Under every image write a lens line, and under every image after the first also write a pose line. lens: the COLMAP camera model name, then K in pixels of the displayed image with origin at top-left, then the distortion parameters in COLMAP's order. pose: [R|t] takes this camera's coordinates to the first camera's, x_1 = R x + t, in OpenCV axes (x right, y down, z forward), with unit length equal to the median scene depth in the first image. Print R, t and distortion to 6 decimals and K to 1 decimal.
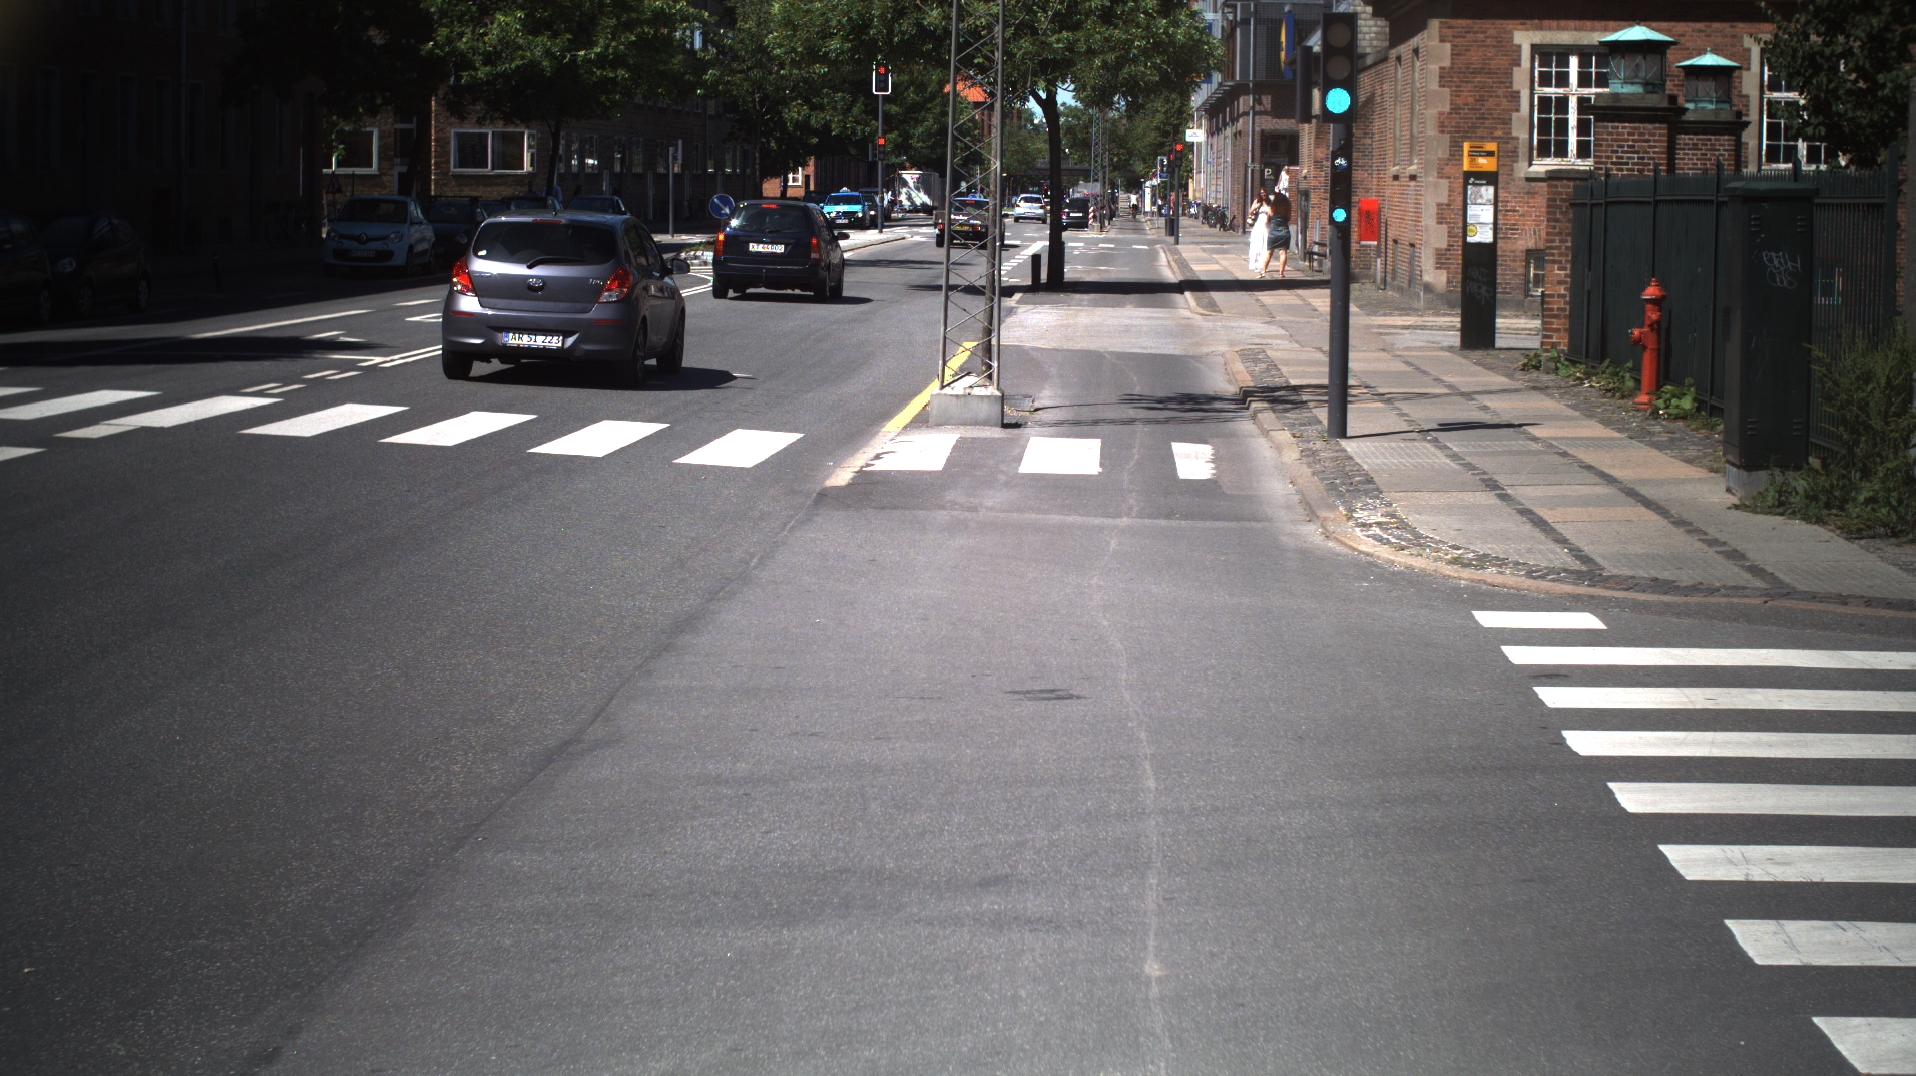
lens RADIAL K [[3328.8, 0, 958.0], [0, 3328.8, 538.0], [0, 0, 1]] dist [-0.295827, 0.467707]
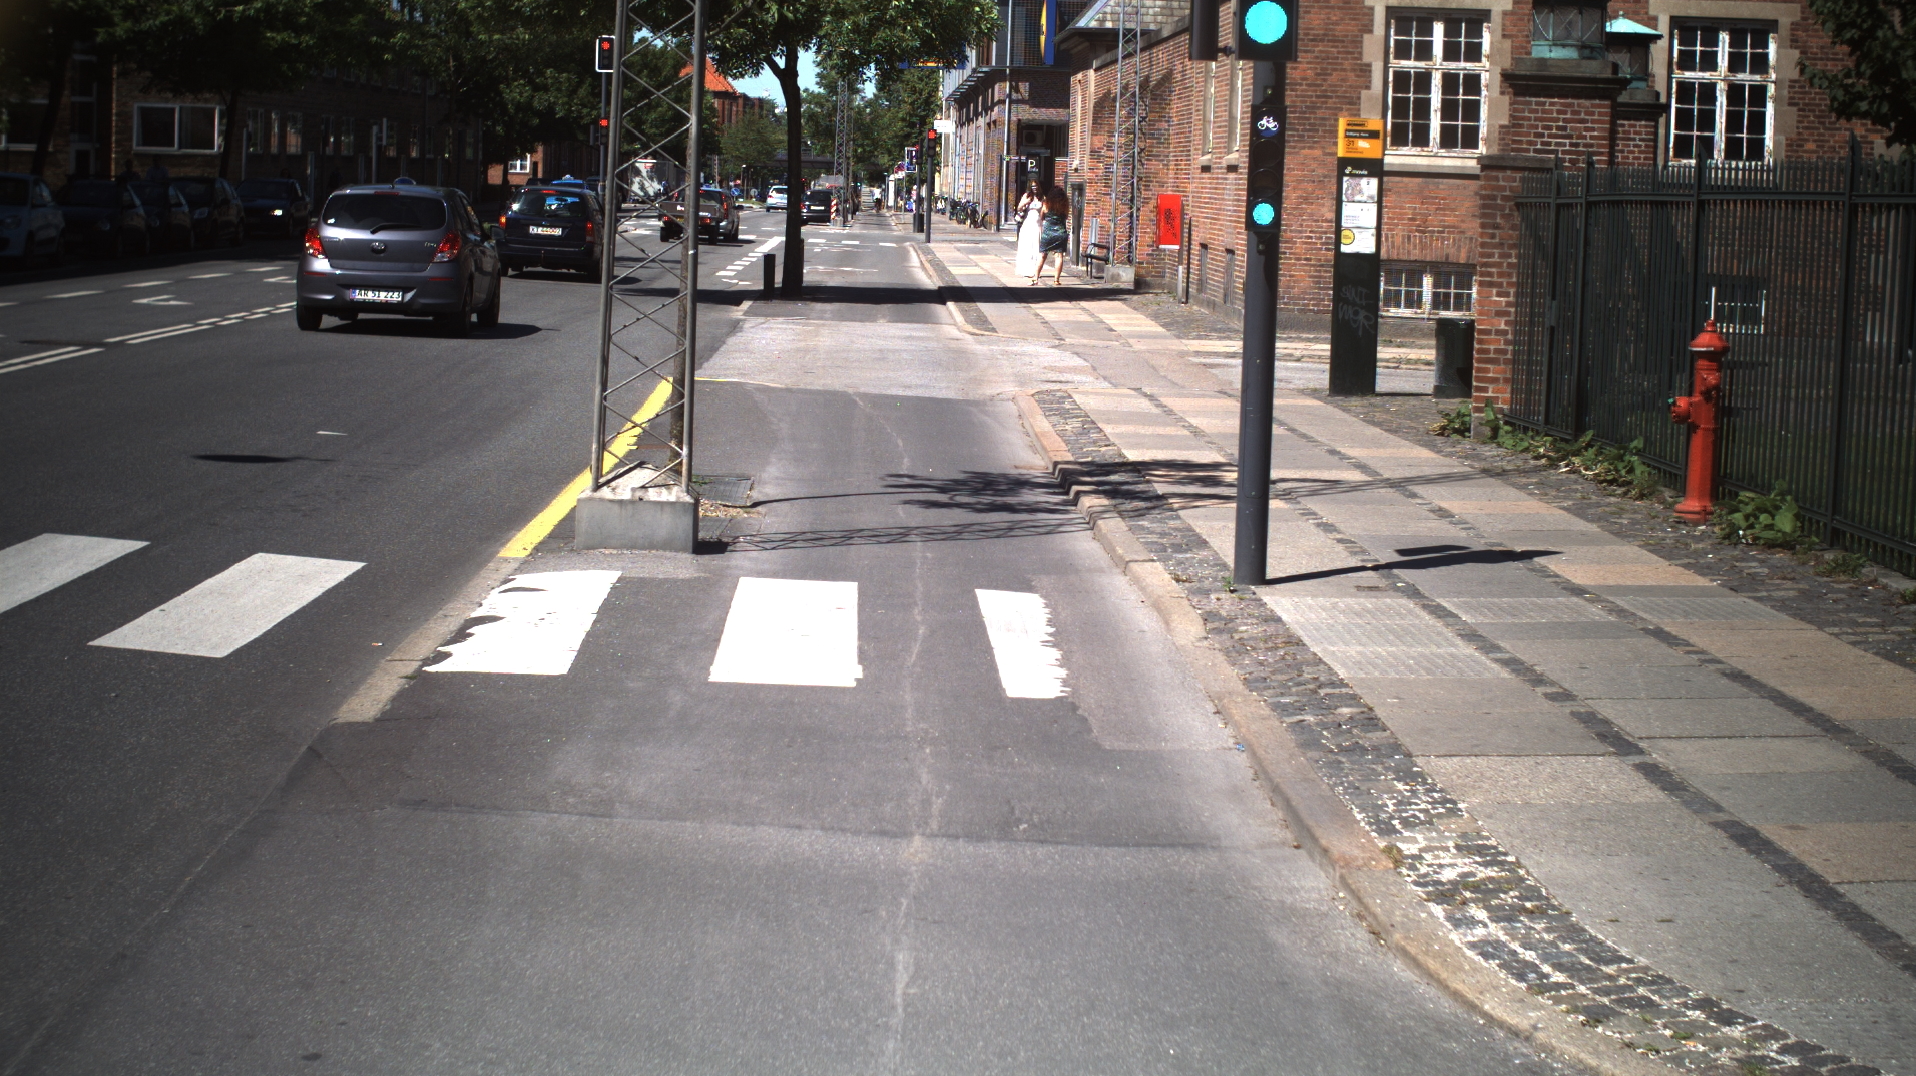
lens RADIAL K [[3328.8, 0, 958.0], [0, 3328.8, 538.0], [0, 0, 1]] dist [-0.295827, 0.467707]
pose [[0.996792, 0.011785, 0.079166, 0.006971], [-0.011934, 0.999928, 0.001415, -0.019871], [-0.079143, -0.002355, 0.996860, 0.206114]]
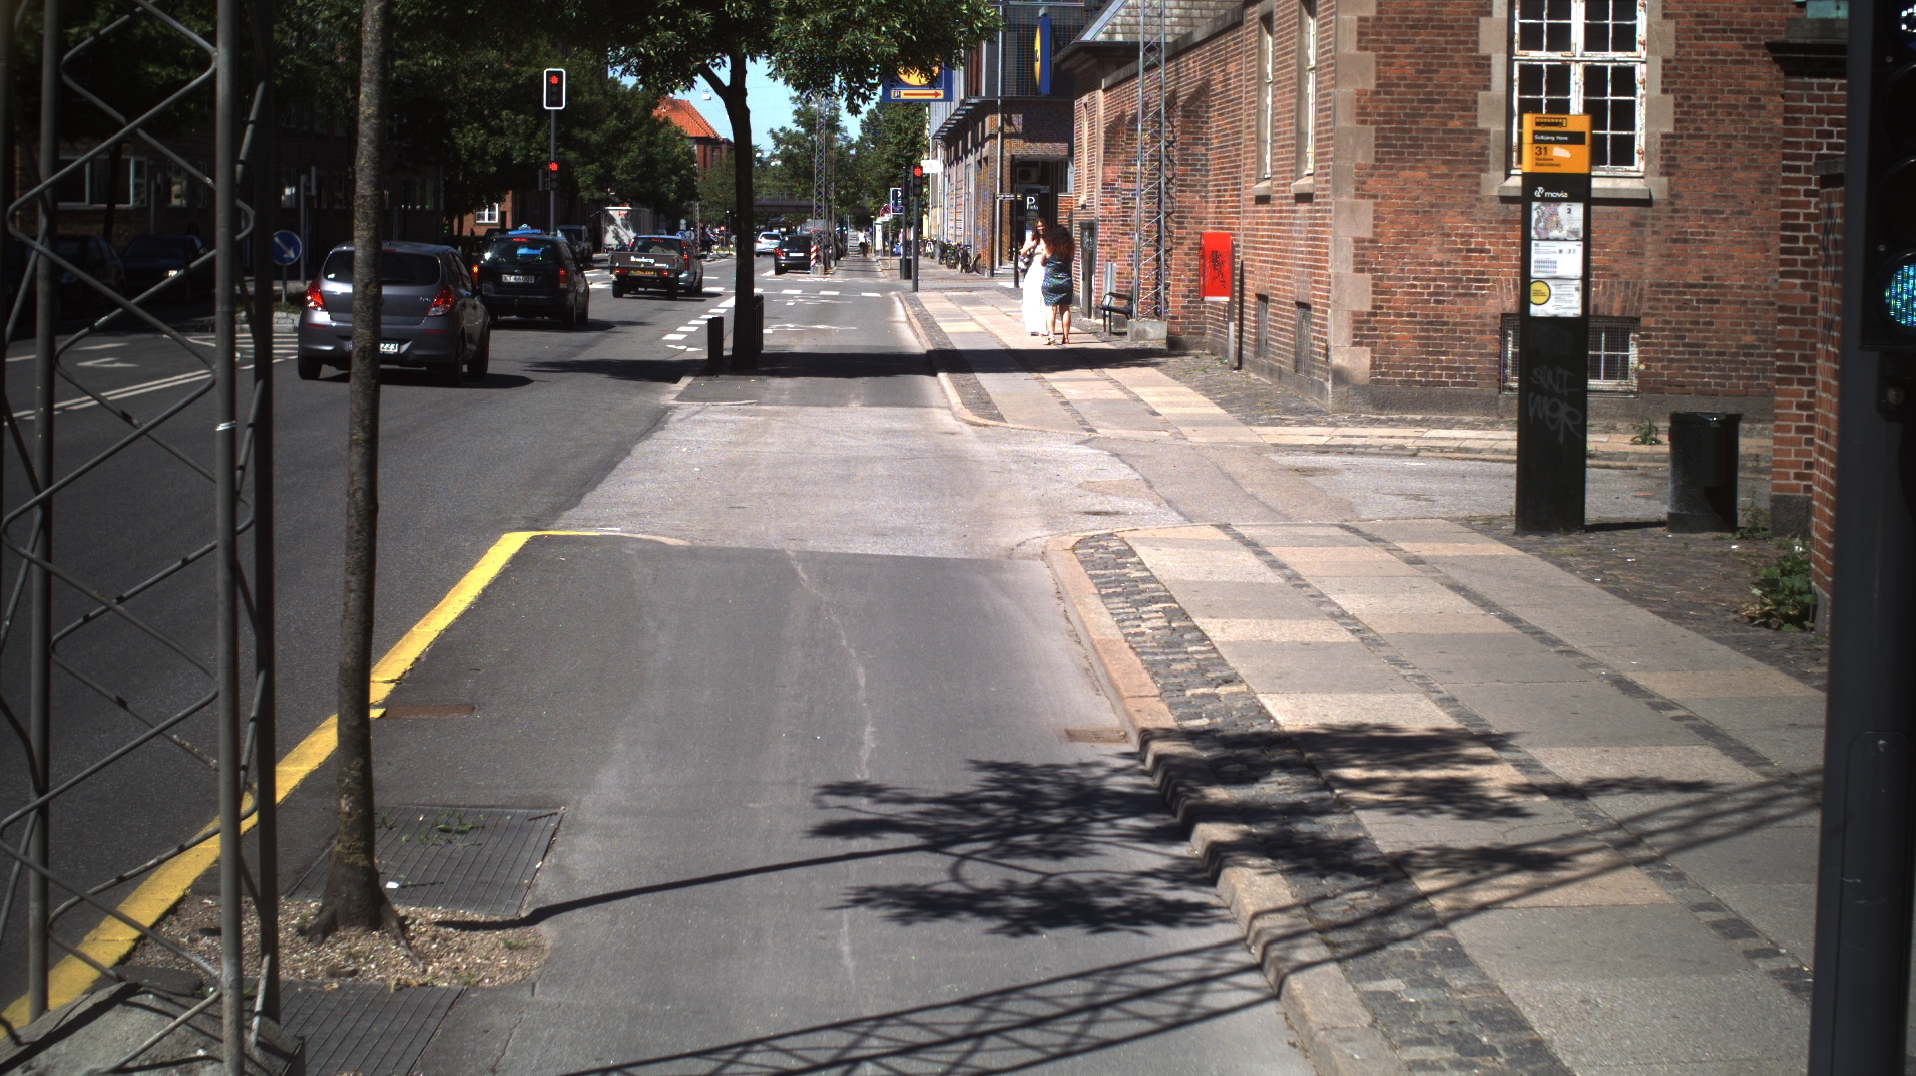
lens RADIAL K [[3328.8, 0, 958.0], [0, 3328.8, 538.0], [0, 0, 1]] dist [-0.295827, 0.467707]
pose [[0.996730, -0.007074, 0.080489, 0.022462], [0.008003, 0.999905, -0.011220, -0.041248], [-0.080402, 0.011827, 0.996692, 0.411119]]
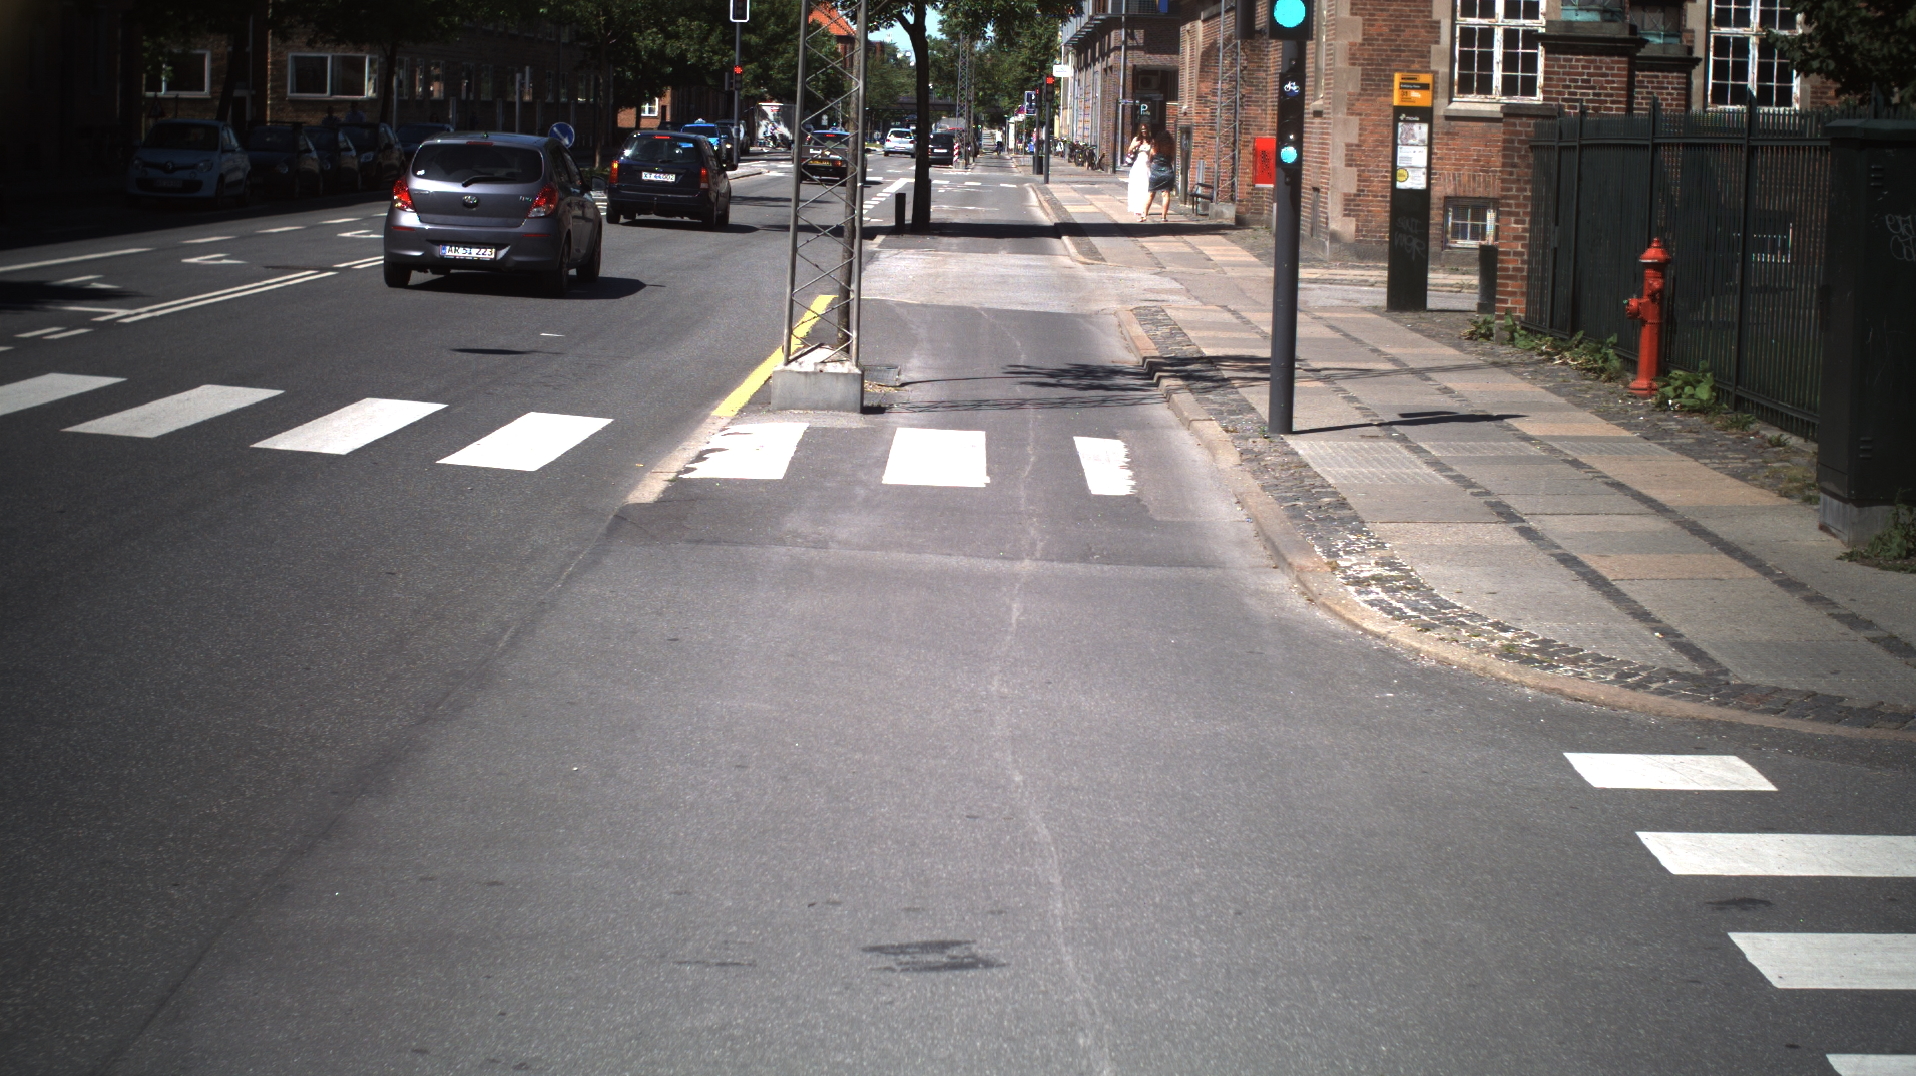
lens RADIAL K [[3328.8, 0, 958.0], [0, 3328.8, 538.0], [0, 0, 1]] dist [-0.295827, 0.467707]
pose [[0.999008, 0.010993, 0.043151, 0.001195], [-0.011823, 0.999749, 0.019034, -0.009855], [-0.042930, -0.019525, 0.998887, 0.103770]]
